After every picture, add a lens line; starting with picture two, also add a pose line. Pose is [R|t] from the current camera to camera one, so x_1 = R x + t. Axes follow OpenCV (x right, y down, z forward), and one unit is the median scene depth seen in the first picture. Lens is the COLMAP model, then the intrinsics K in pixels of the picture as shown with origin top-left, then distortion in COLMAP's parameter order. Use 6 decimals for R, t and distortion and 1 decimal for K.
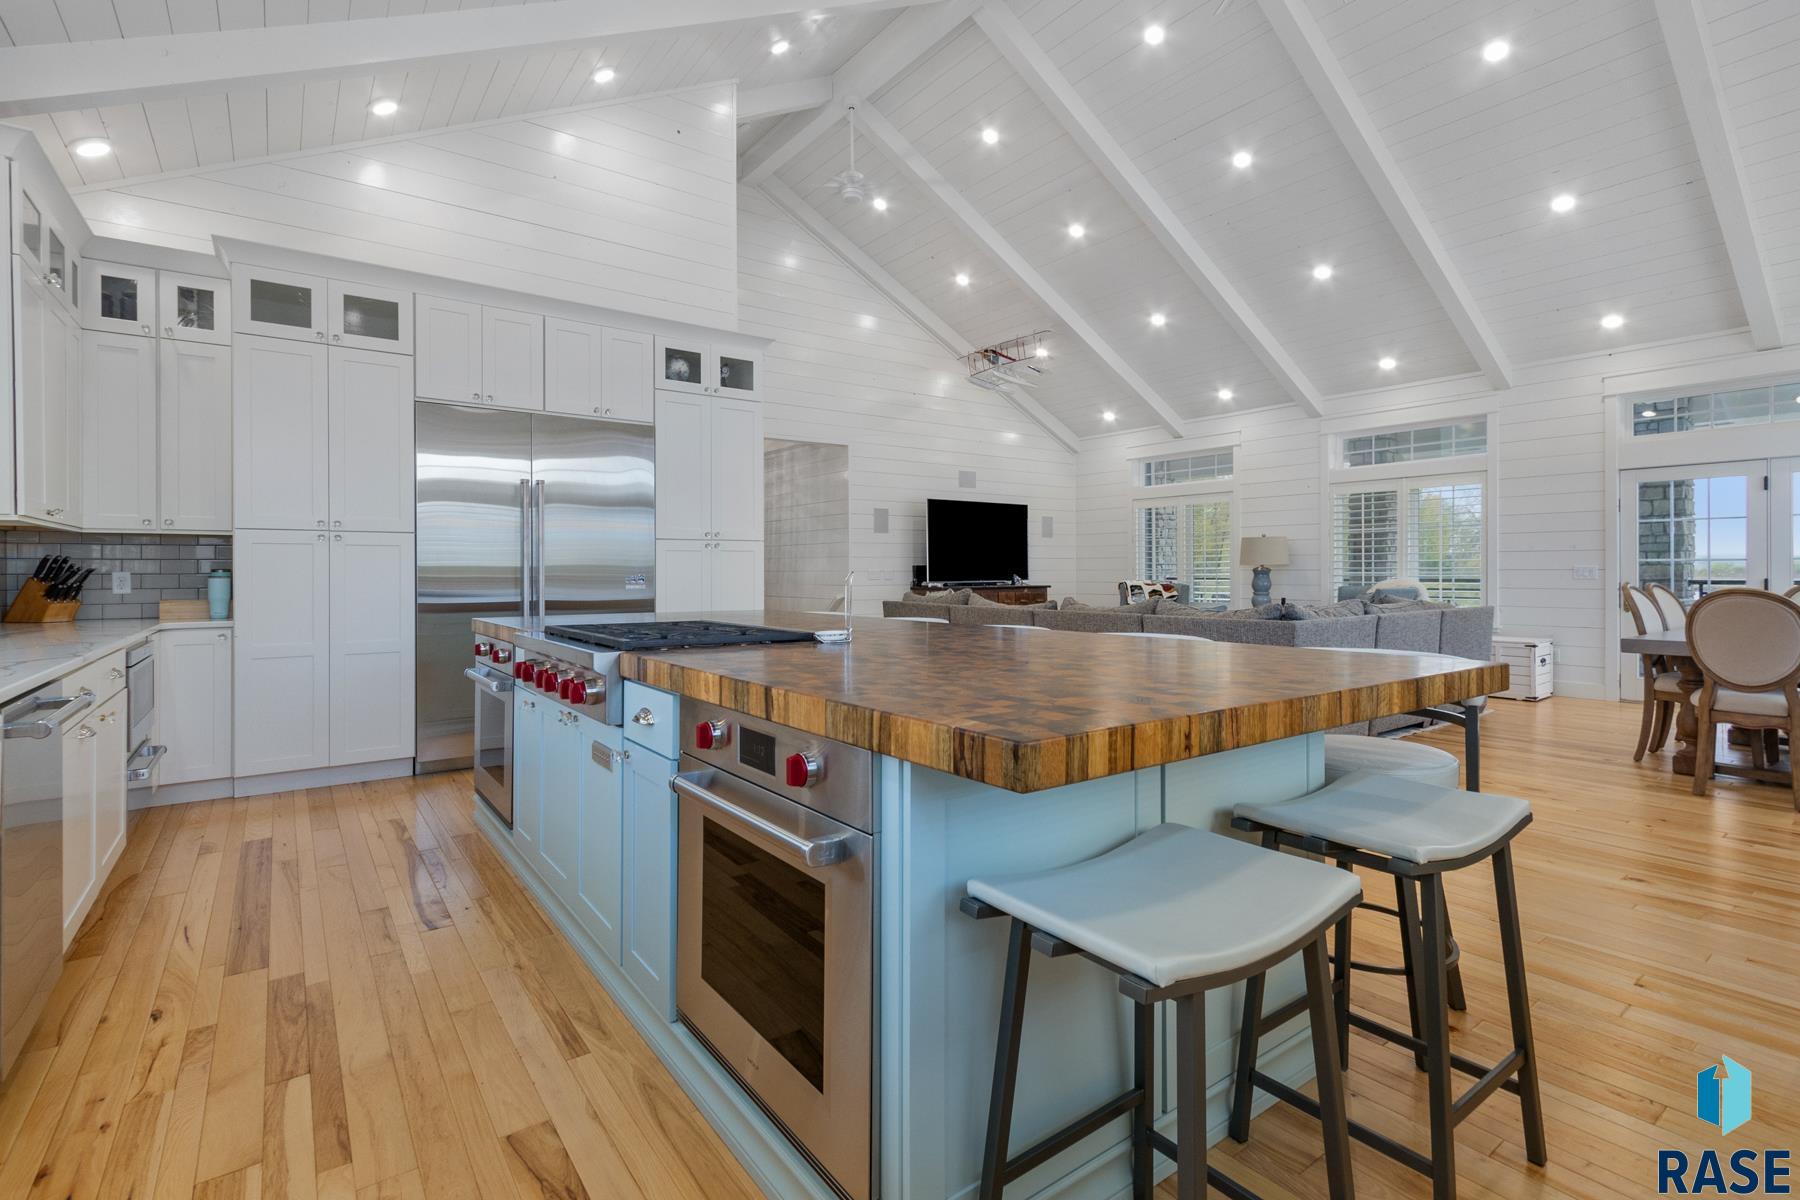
lens RADIAL K [[831.7, 0, 894.2], [0, 831.7, 577.4], [0, 0, 1]] dist [-0.002364, 0.000883]
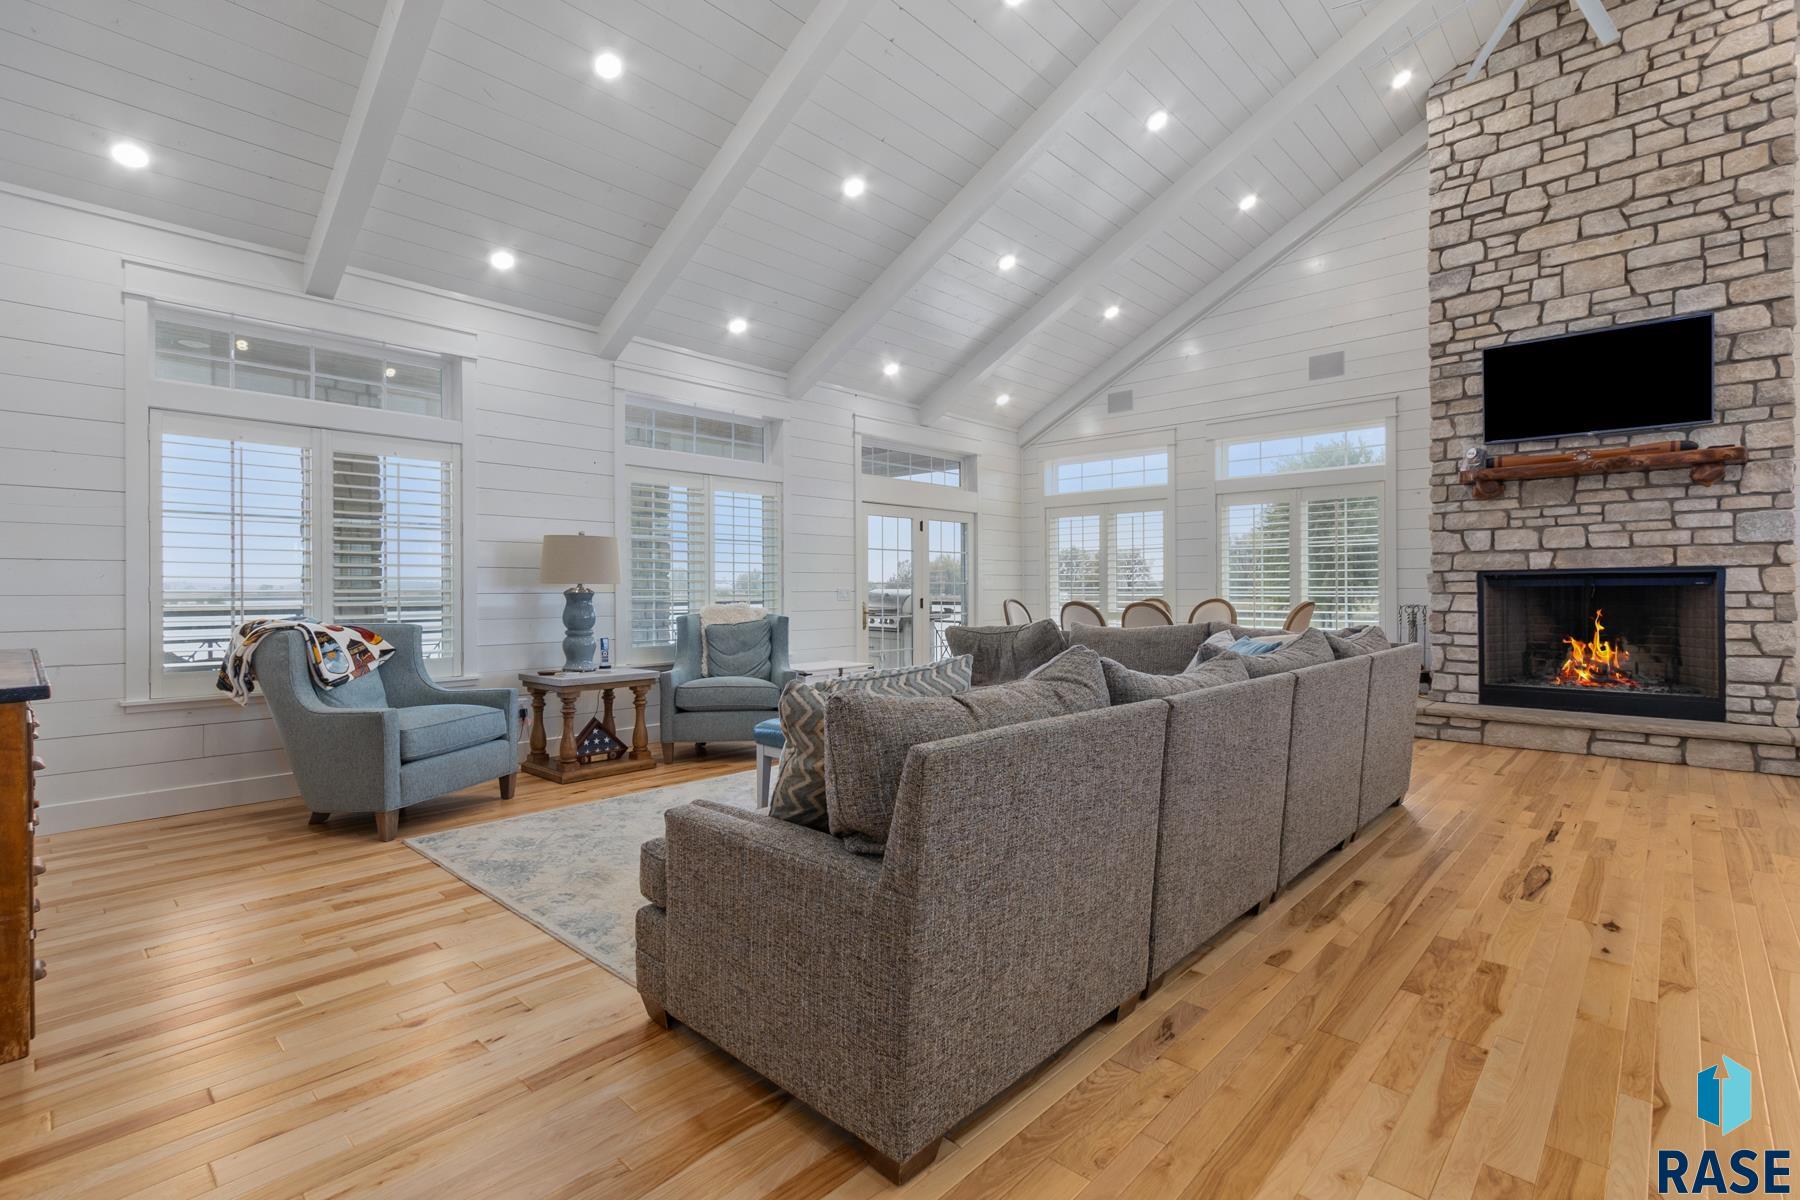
lens RADIAL K [[831.7, 0, 894.2], [0, 831.7, 577.4], [0, 0, 1]] dist [-0.002364, 0.000883]
pose [[-0.179548, 0.015687, 0.983624, -0.442346], [0.014465, 0.999807, -0.013305, -0.022981], [-0.983643, 0.011839, -0.179740, 2.327484]]
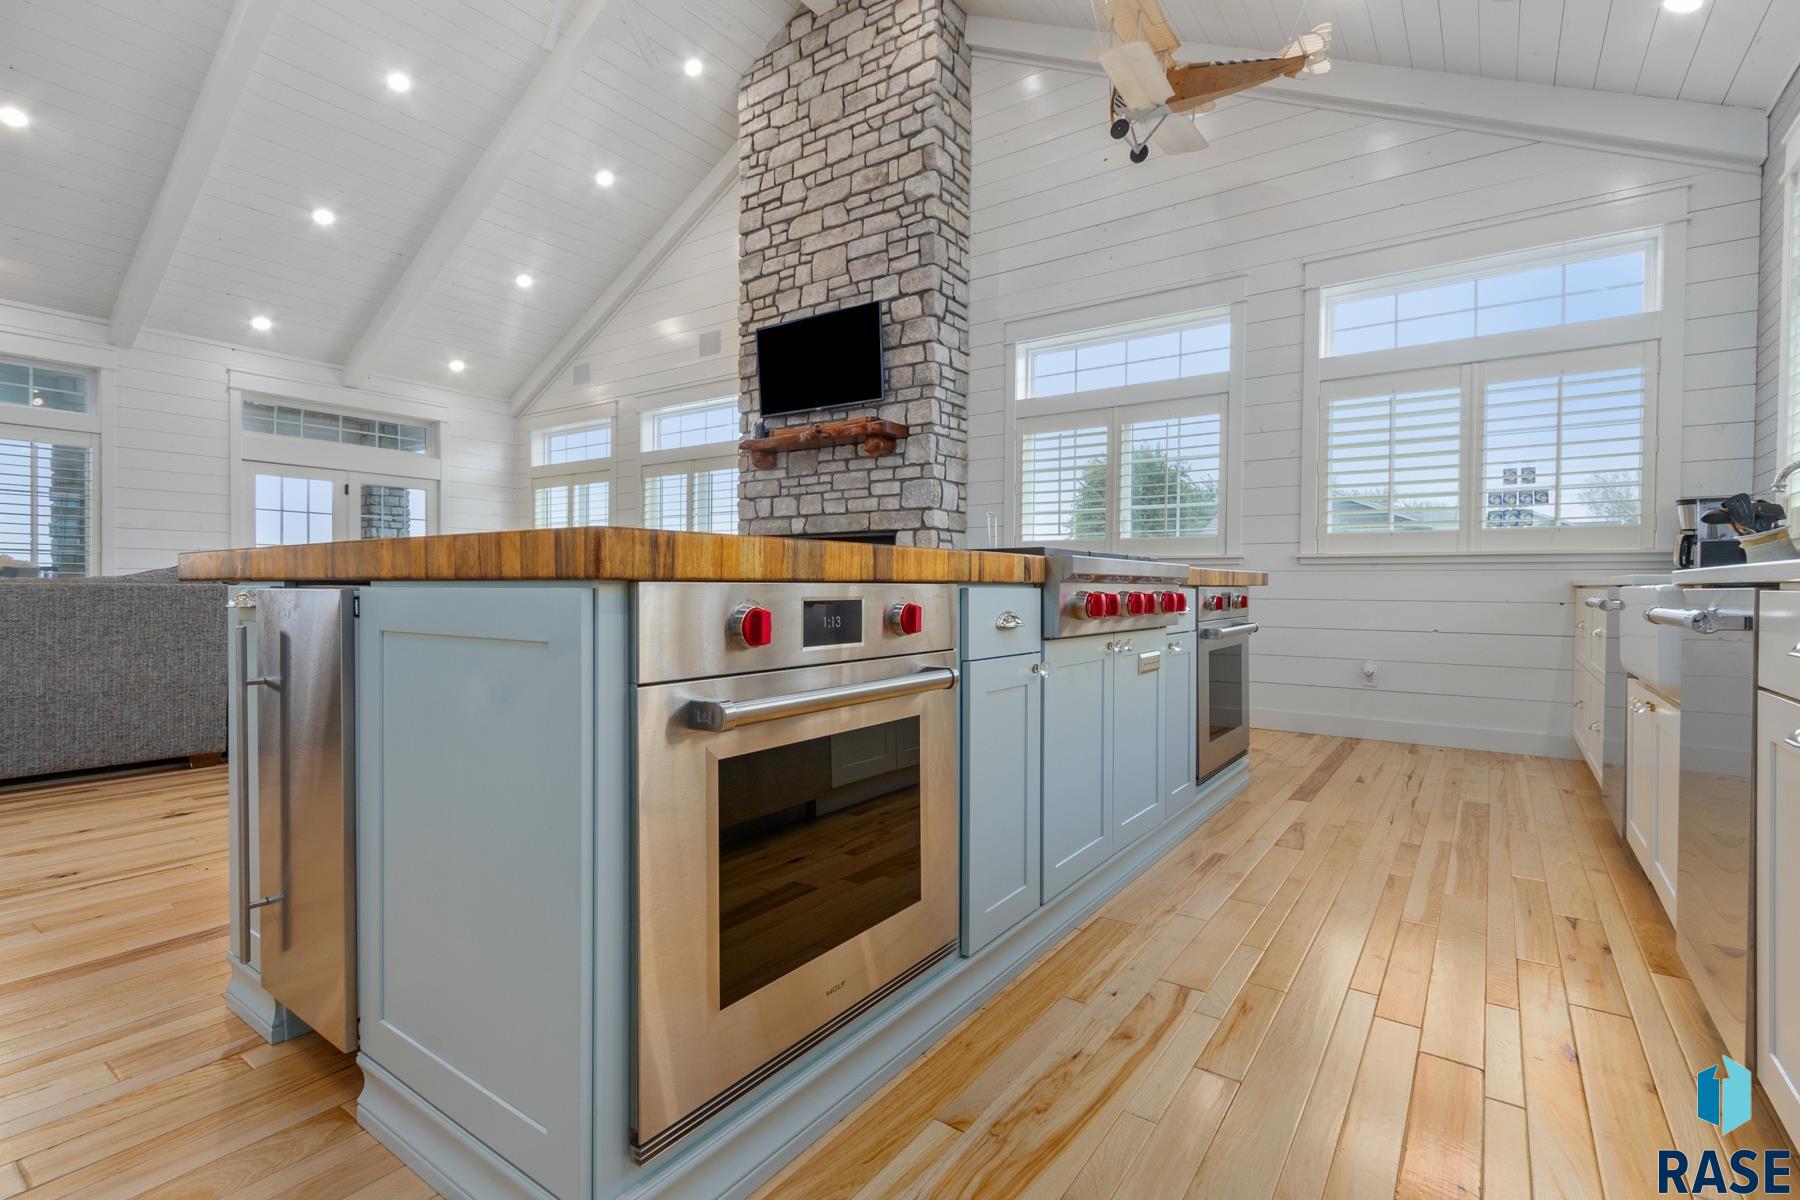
lens RADIAL K [[852.2, 0, 866.0], [0, 852.2, 599.1], [0, 0, 1]] dist [-0.000087, -0.000329]
pose [[-0.295913, -0.014778, 0.955101, -0.881413], [0.000179, 0.999879, 0.015526, 0.074530], [-0.955215, 0.004766, -0.295875, 1.127158]]
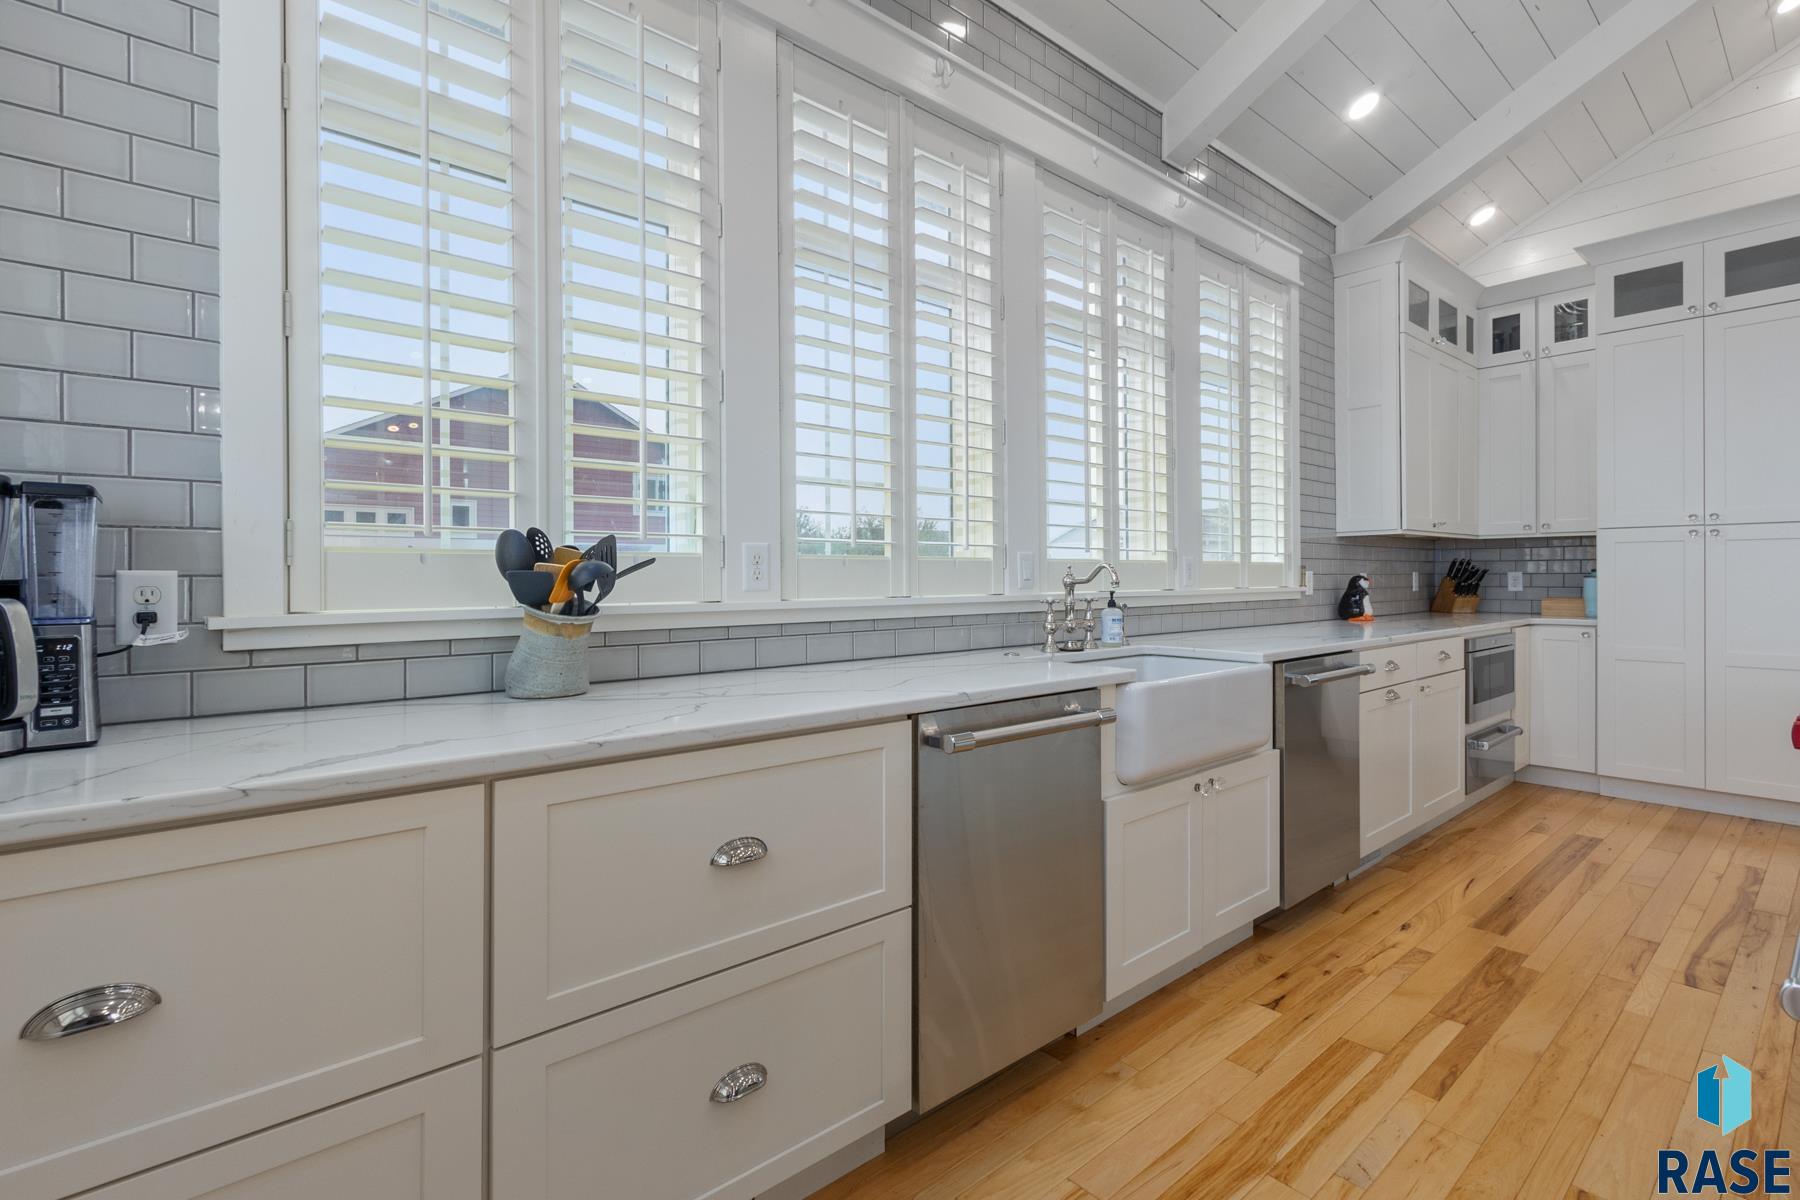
lens RADIAL K [[831.7, 0, 894.2], [0, 831.7, 577.4], [0, 0, 1]] dist [-0.002364, 0.000883]
pose [[0.072649, 0.003243, -0.997352, 0.187218], [-0.003585, 0.999989, 0.002990, 0.000681], [0.997351, 0.003358, 0.072660, 0.087869]]
